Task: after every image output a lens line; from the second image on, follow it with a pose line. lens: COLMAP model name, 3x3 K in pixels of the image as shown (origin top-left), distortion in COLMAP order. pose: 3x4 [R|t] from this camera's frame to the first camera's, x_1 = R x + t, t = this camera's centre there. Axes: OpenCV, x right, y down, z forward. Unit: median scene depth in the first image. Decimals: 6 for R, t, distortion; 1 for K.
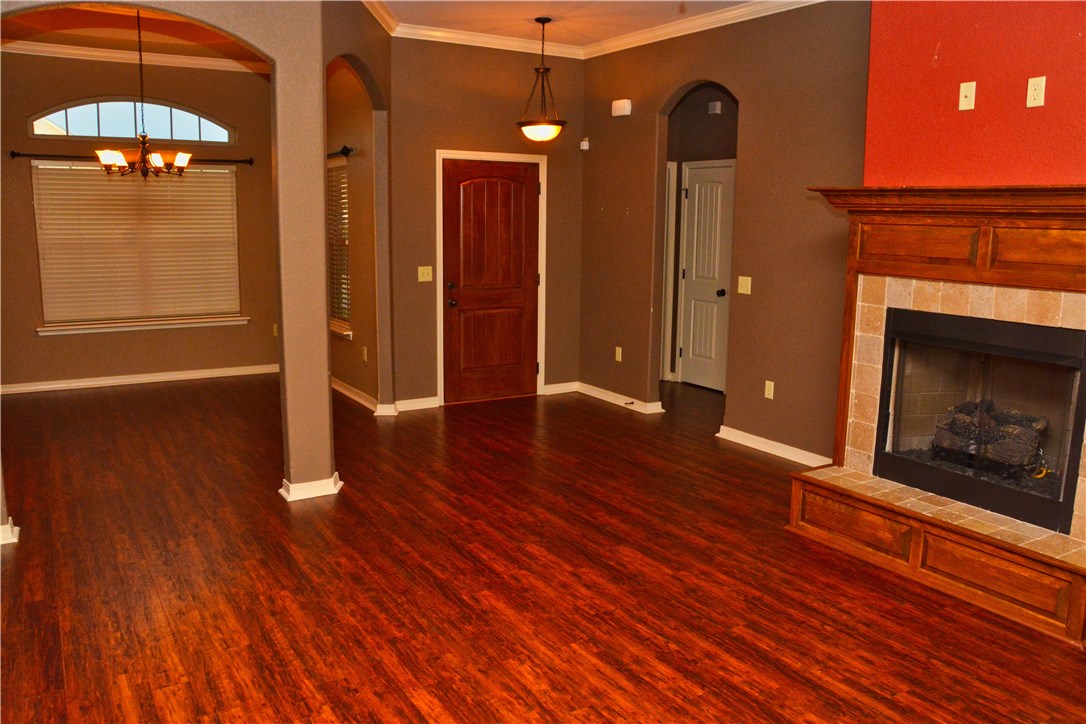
lens RADIAL K [[857.2, 0, 553.8], [0, 857.2, 346.5], [0, 0, 1]] dist [-0.007943, 0.001695]
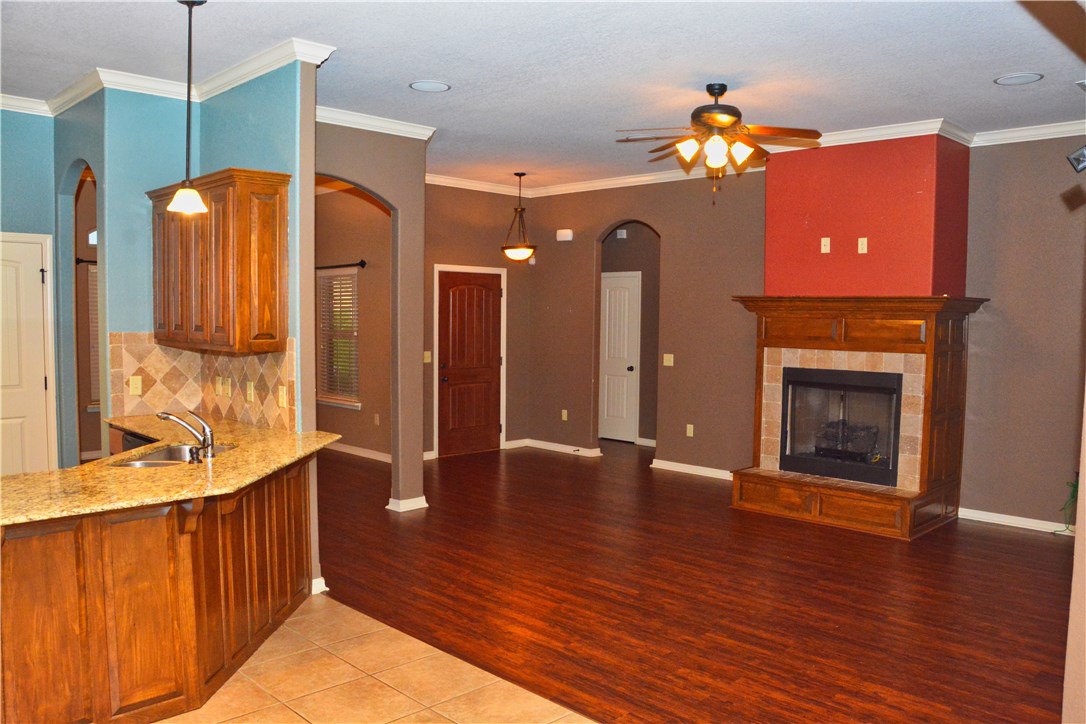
lens RADIAL K [[857.2, 0, 544.0], [0, 857.2, 370.8], [0, 0, 1]] dist [-0.007943, 0.001695]
pose [[0.972818, -0.019505, 0.230750, -0.431791], [0.038415, 0.996233, -0.077743, 0.070800], [-0.228365, 0.084494, 0.969902, -0.490606]]
